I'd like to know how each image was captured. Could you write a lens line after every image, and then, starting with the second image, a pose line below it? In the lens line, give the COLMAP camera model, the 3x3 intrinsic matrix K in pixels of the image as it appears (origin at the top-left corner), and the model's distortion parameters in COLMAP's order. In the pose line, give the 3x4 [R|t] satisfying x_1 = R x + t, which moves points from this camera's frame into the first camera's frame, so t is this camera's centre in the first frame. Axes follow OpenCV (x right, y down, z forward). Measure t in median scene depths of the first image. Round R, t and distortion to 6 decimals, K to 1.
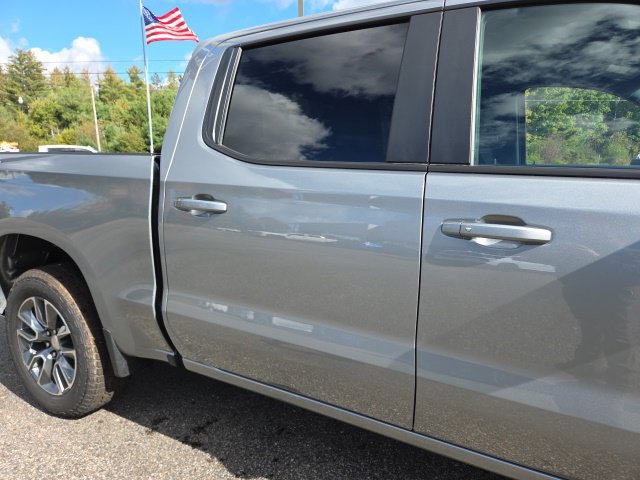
lens RADIAL K [[428.1, 0, 320.3], [0, 428.1, 243.3], [0, 0, 1]] dist [0.066186, -0.055995]
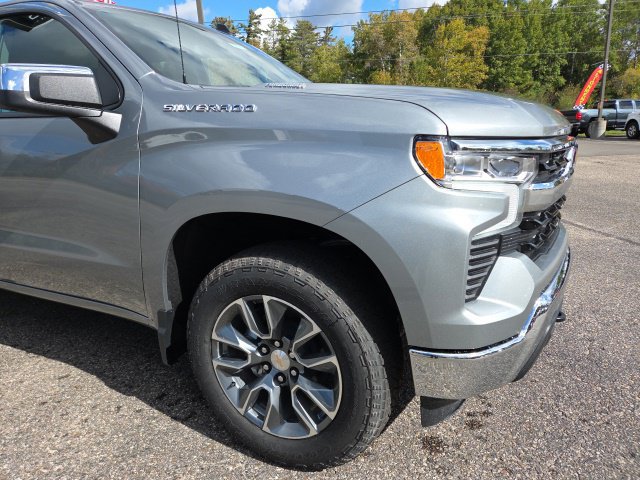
lens RADIAL K [[428.1, 0, 314.1], [0, 428.1, 237.6], [0, 0, 1]] dist [0.066186, -0.055995]
pose [[0.998332, -0.046971, 0.033575, 0.824851], [0.044633, 0.996735, 0.067278, 0.130860], [-0.036625, -0.065667, 0.997169, -0.418595]]
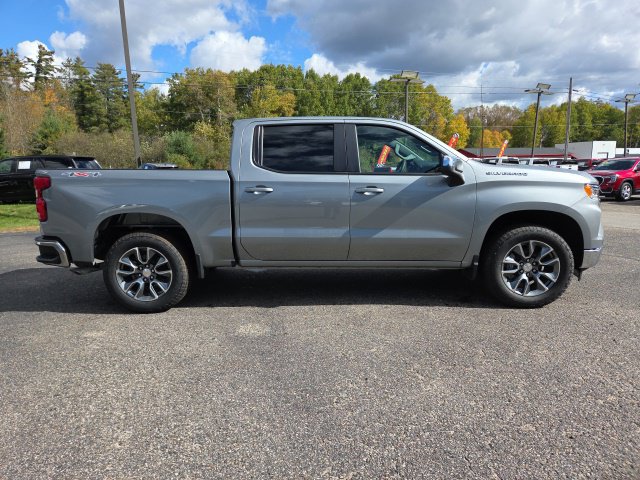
lens RADIAL K [[428.1, 0, 315.6], [0, 428.1, 240.4], [0, 0, 1]] dist [0.066186, -0.055995]
pose [[0.882632, -0.087832, 0.461786, -0.827482], [0.099702, 0.995016, -0.001312, 0.169930], [-0.459370, 0.047199, 0.886990, -0.955552]]
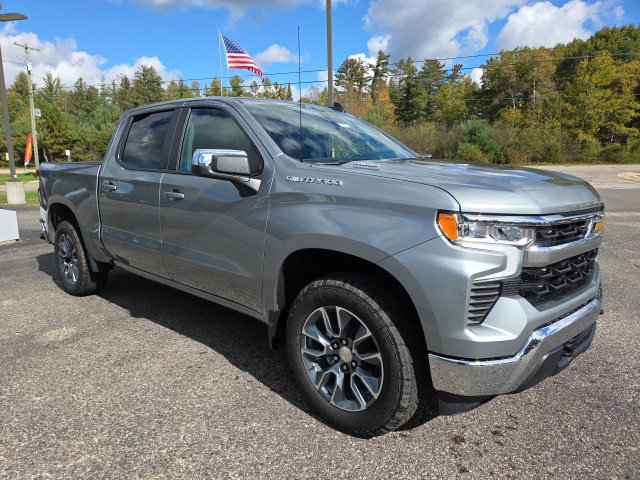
lens RADIAL K [[428.1, 0, 315.9], [0, 428.1, 236.7], [0, 0, 1]] dist [0.066186, -0.055995]
pose [[0.975614, 0.031506, -0.217221, 0.922217], [-0.034414, 0.999361, -0.009614, 0.113624], [0.216780, 0.016855, 0.976075, -0.717753]]
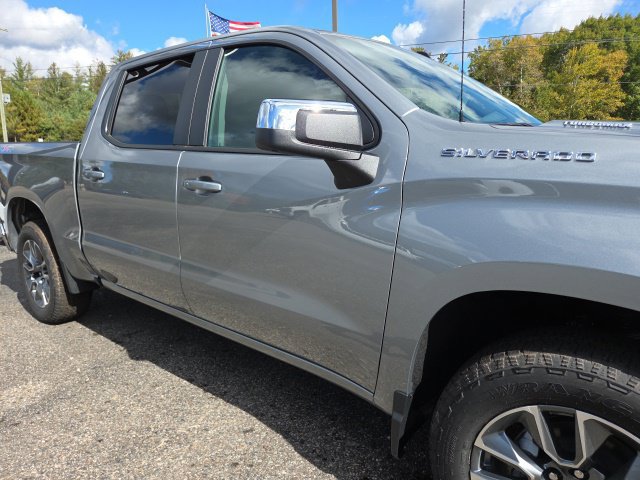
lens RADIAL K [[428.1, 0, 322.7], [0, 428.1, 237.0], [0, 0, 1]] dist [0.066186, -0.055995]
pose [[0.985742, 0.026861, -0.166107, 0.568276], [-0.025324, 0.999615, 0.011366, 0.070330], [0.166348, -0.006997, 0.986042, -0.293218]]
